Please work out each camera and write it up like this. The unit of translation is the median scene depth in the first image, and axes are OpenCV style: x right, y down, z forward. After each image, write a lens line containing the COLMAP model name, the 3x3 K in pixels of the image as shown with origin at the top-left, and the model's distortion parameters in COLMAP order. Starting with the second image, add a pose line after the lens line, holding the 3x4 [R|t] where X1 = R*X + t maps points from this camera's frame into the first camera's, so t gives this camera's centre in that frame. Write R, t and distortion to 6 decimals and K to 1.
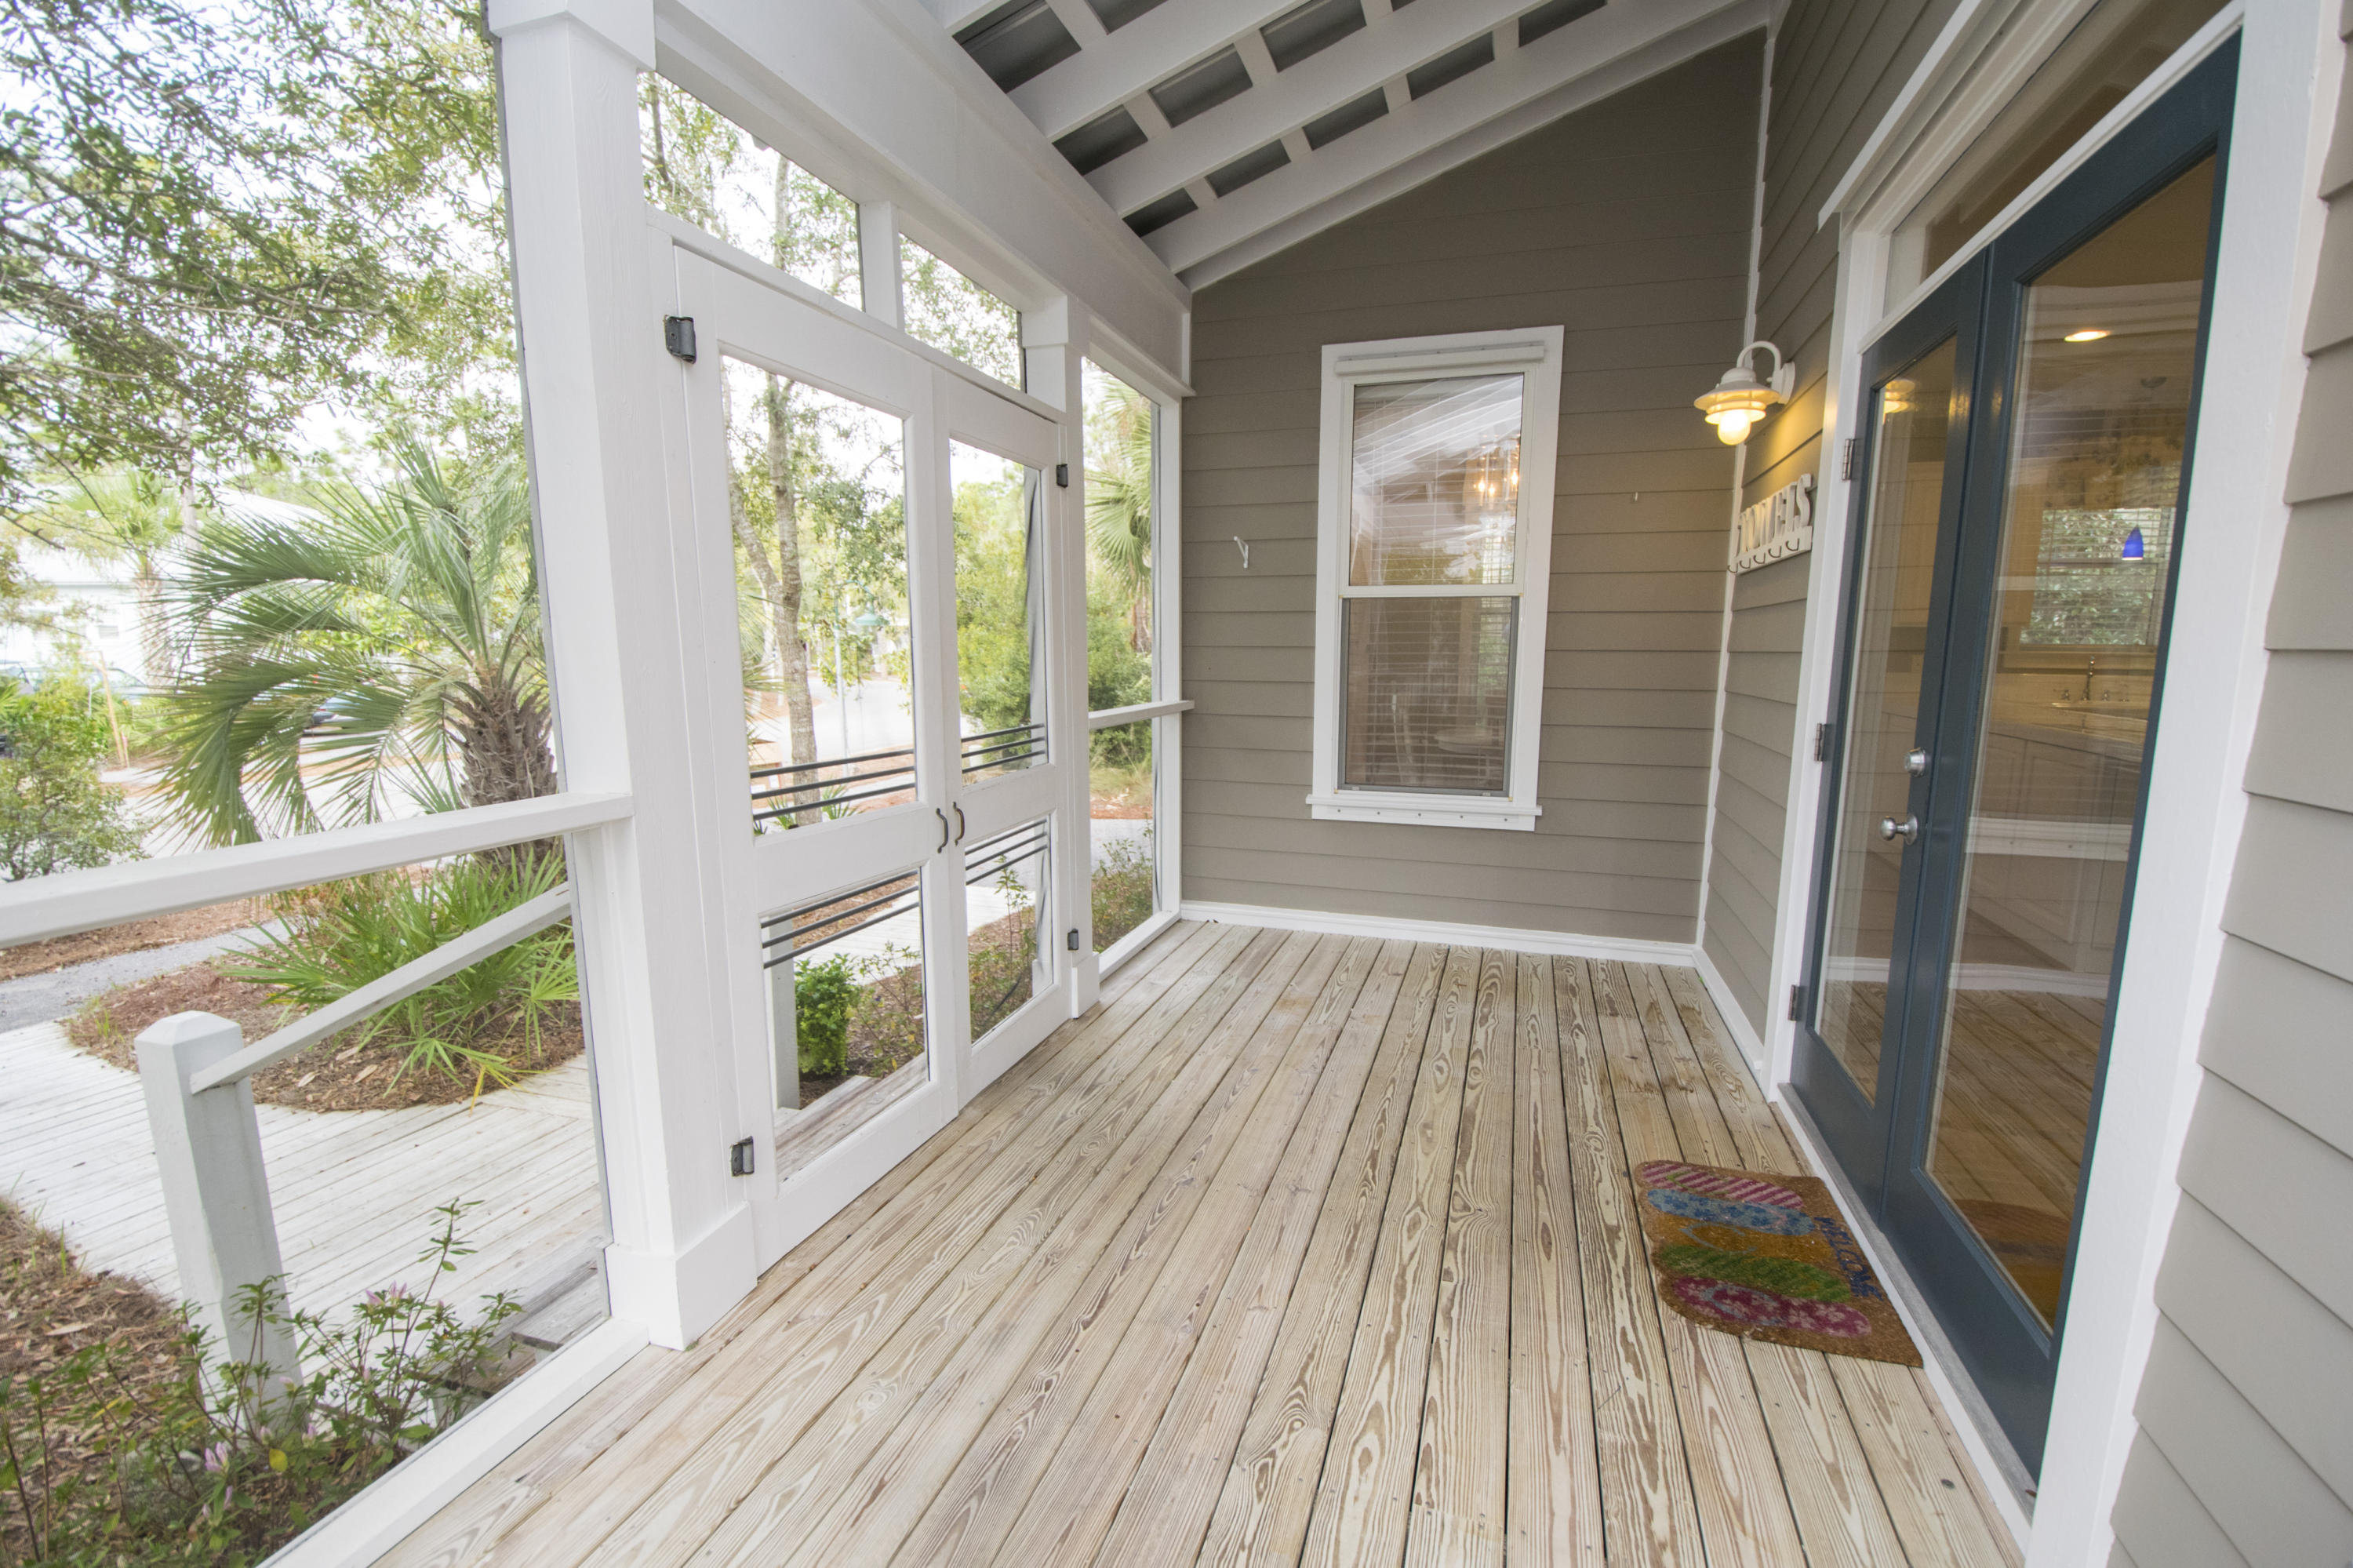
lens RADIAL K [[1087.5, 0, 1210.3], [0, 1087.5, 844.2], [0, 0, 1]] dist [0.002761, -0.014737]
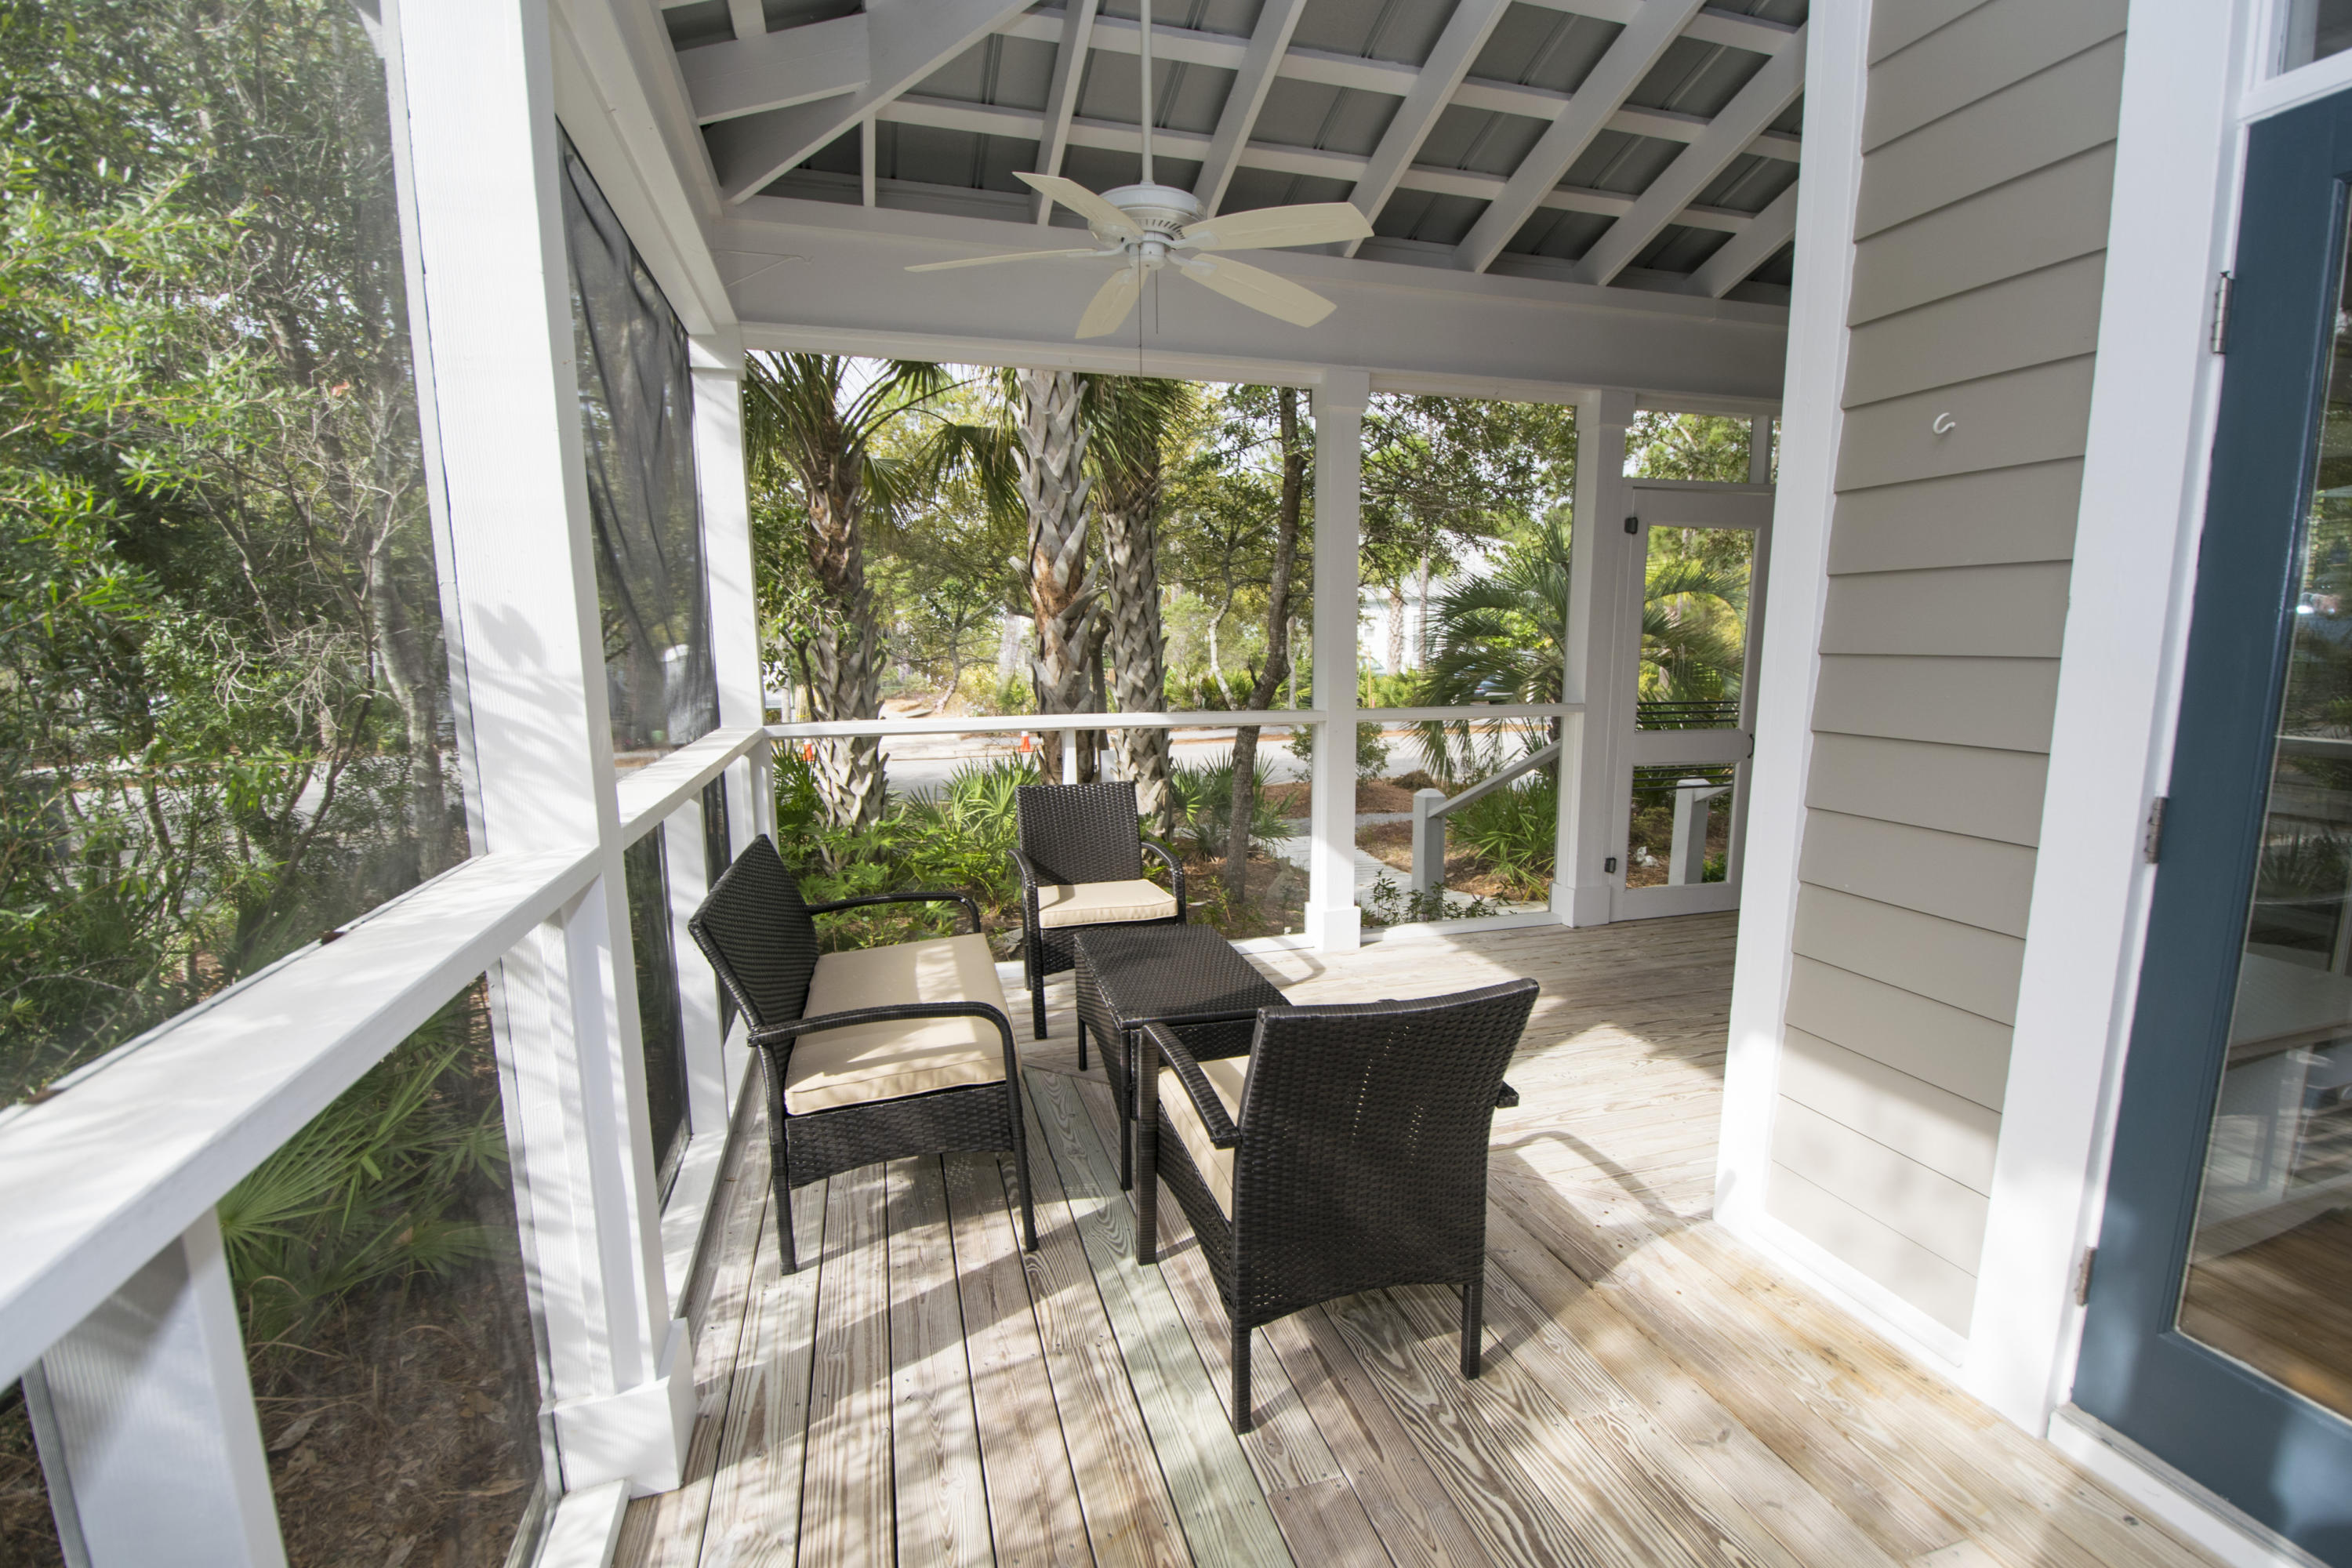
lens RADIAL K [[1087.0, 0, 1209.8], [0, 1087.0, 844.1], [0, 0, 1]] dist [0.002761, -0.014737]
pose [[0.605188, 0.140132, -0.783652, 0.375916], [-0.136849, 0.988044, 0.070997, 0.084141], [0.784232, 0.064275, 0.617130, -0.482386]]
